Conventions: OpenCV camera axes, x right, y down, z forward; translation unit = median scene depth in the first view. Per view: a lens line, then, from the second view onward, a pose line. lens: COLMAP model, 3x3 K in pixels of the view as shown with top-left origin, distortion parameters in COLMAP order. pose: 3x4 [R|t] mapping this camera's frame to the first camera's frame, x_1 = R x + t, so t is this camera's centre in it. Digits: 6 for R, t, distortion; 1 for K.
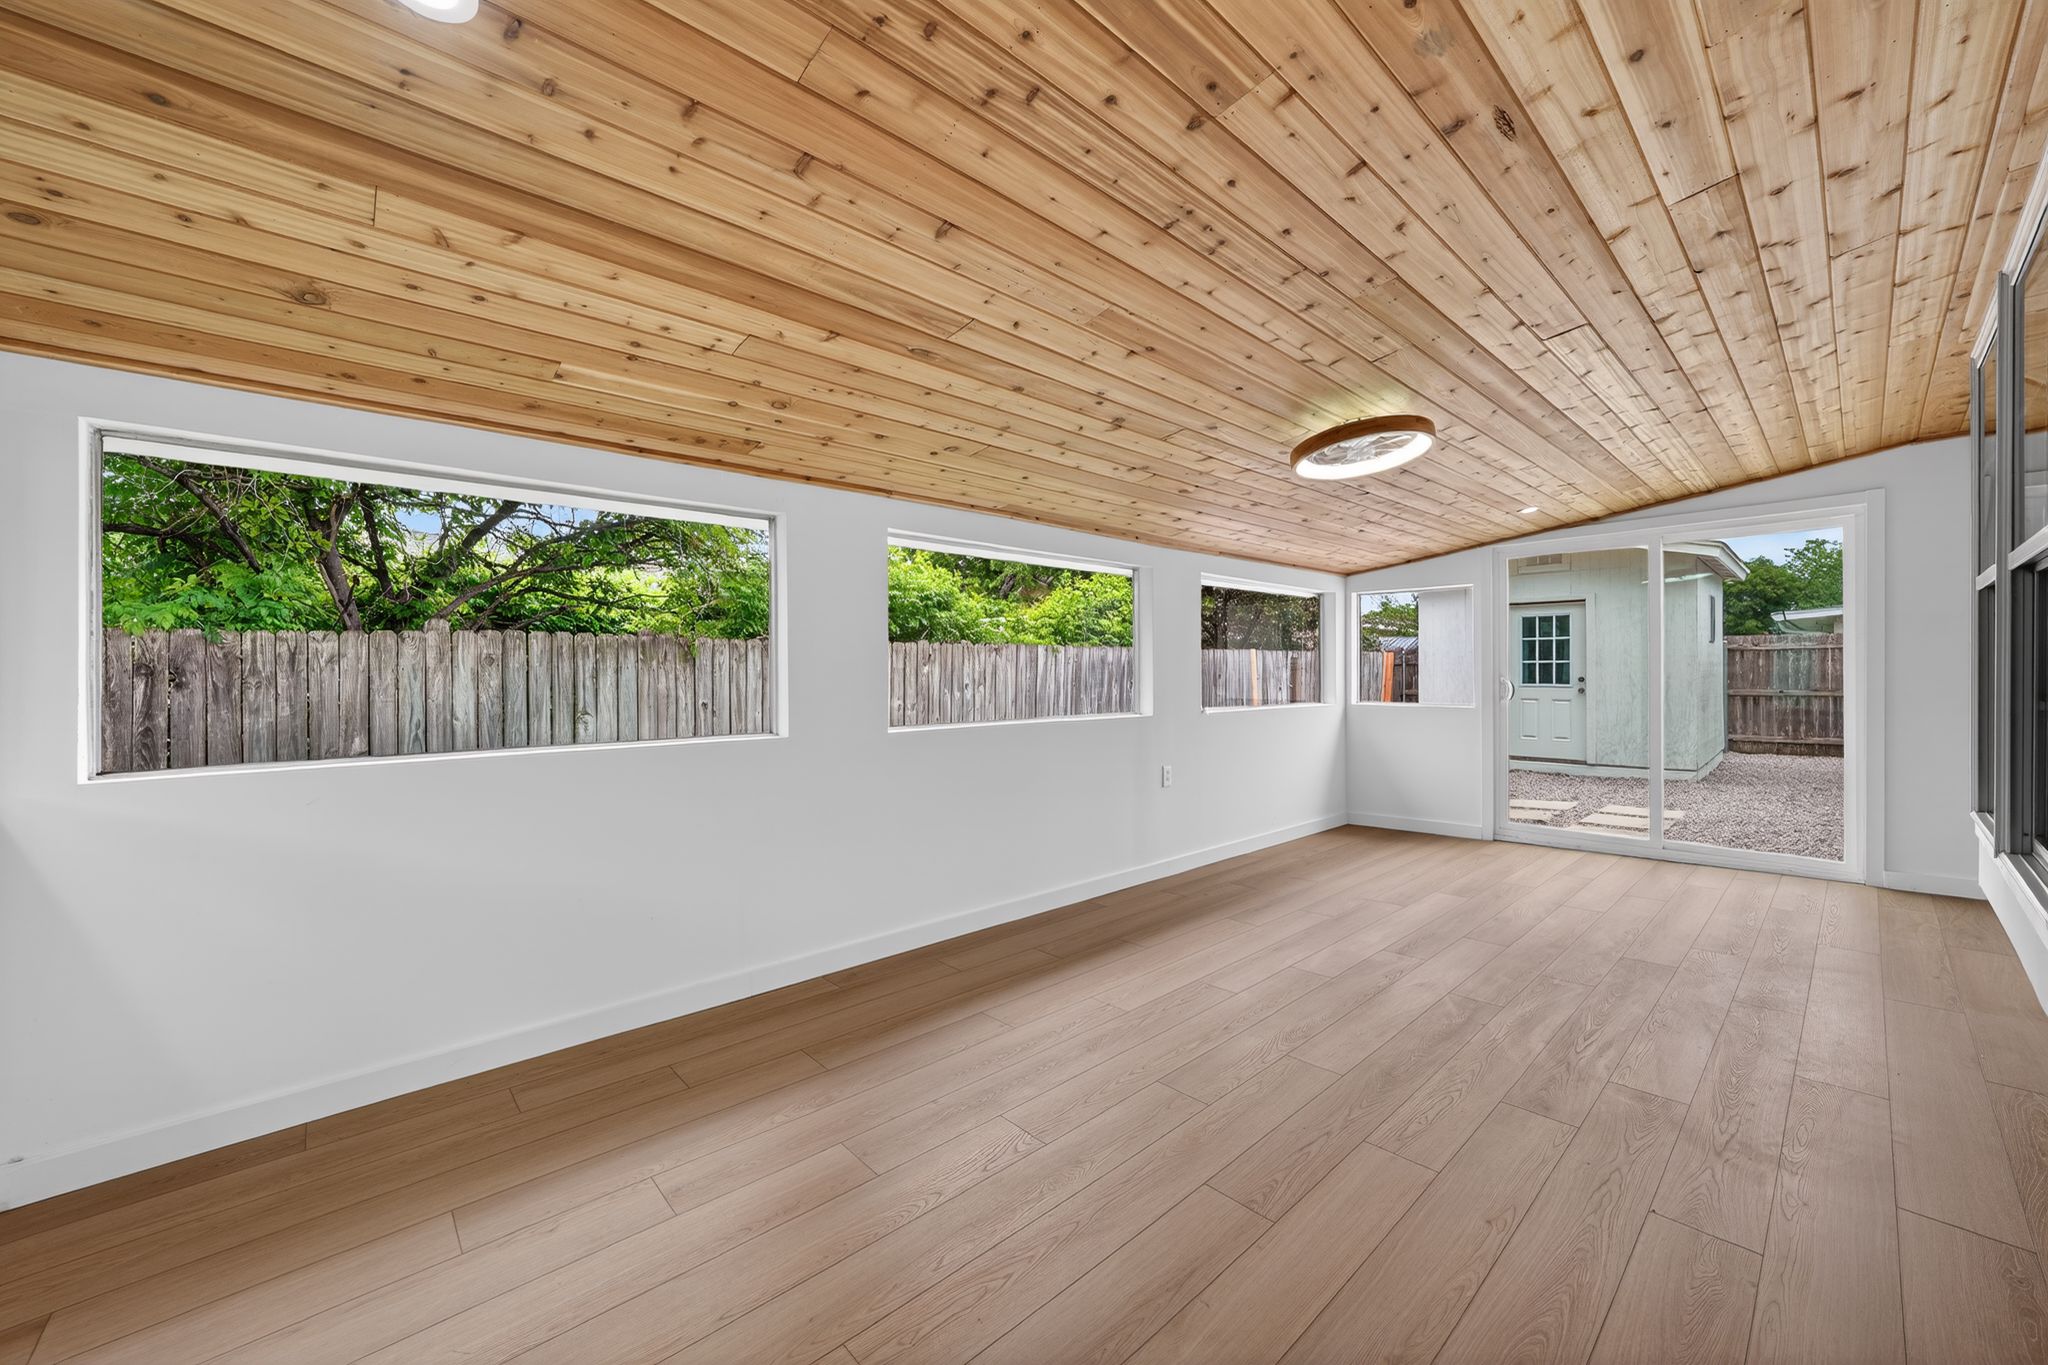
lens RADIAL K [[804.8, 0, 1020.6], [0, 804.8, 670.6], [0, 0, 1]] dist [-0.007521, -0.000166]
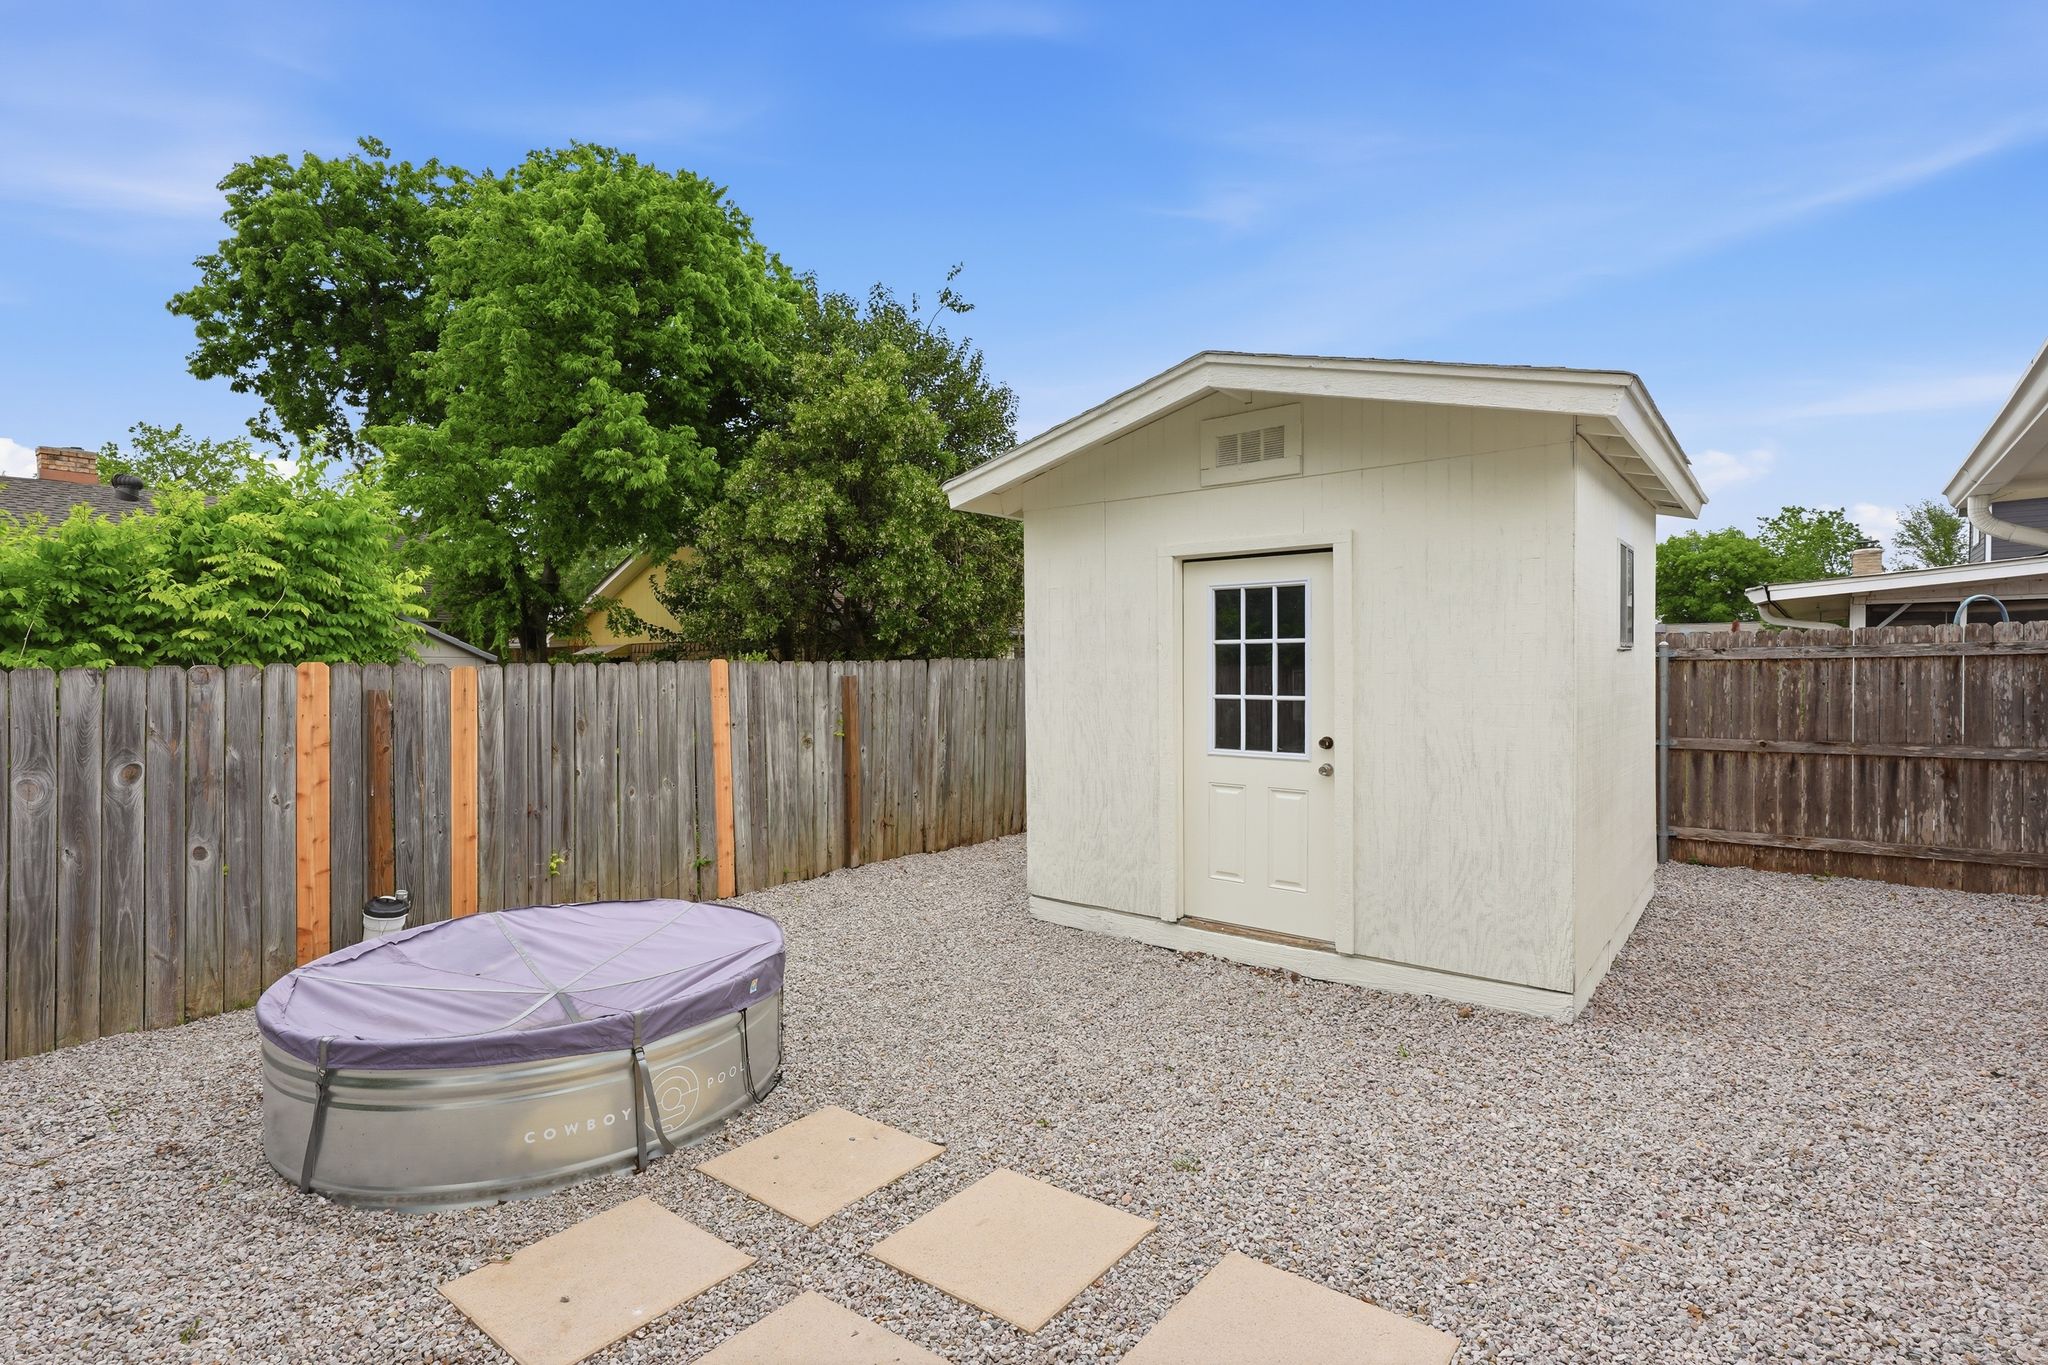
lens RADIAL K [[1012.3, 0, 1027.9], [0, 1012.3, 686.0], [0, 0, 1]] dist [-0.003906, -0.000776]
pose [[0.990261, -0.007571, 0.139015, 0.414775], [0.004740, 0.999775, 0.020685, -0.025339], [-0.139141, -0.019825, 0.990074, 0.446004]]
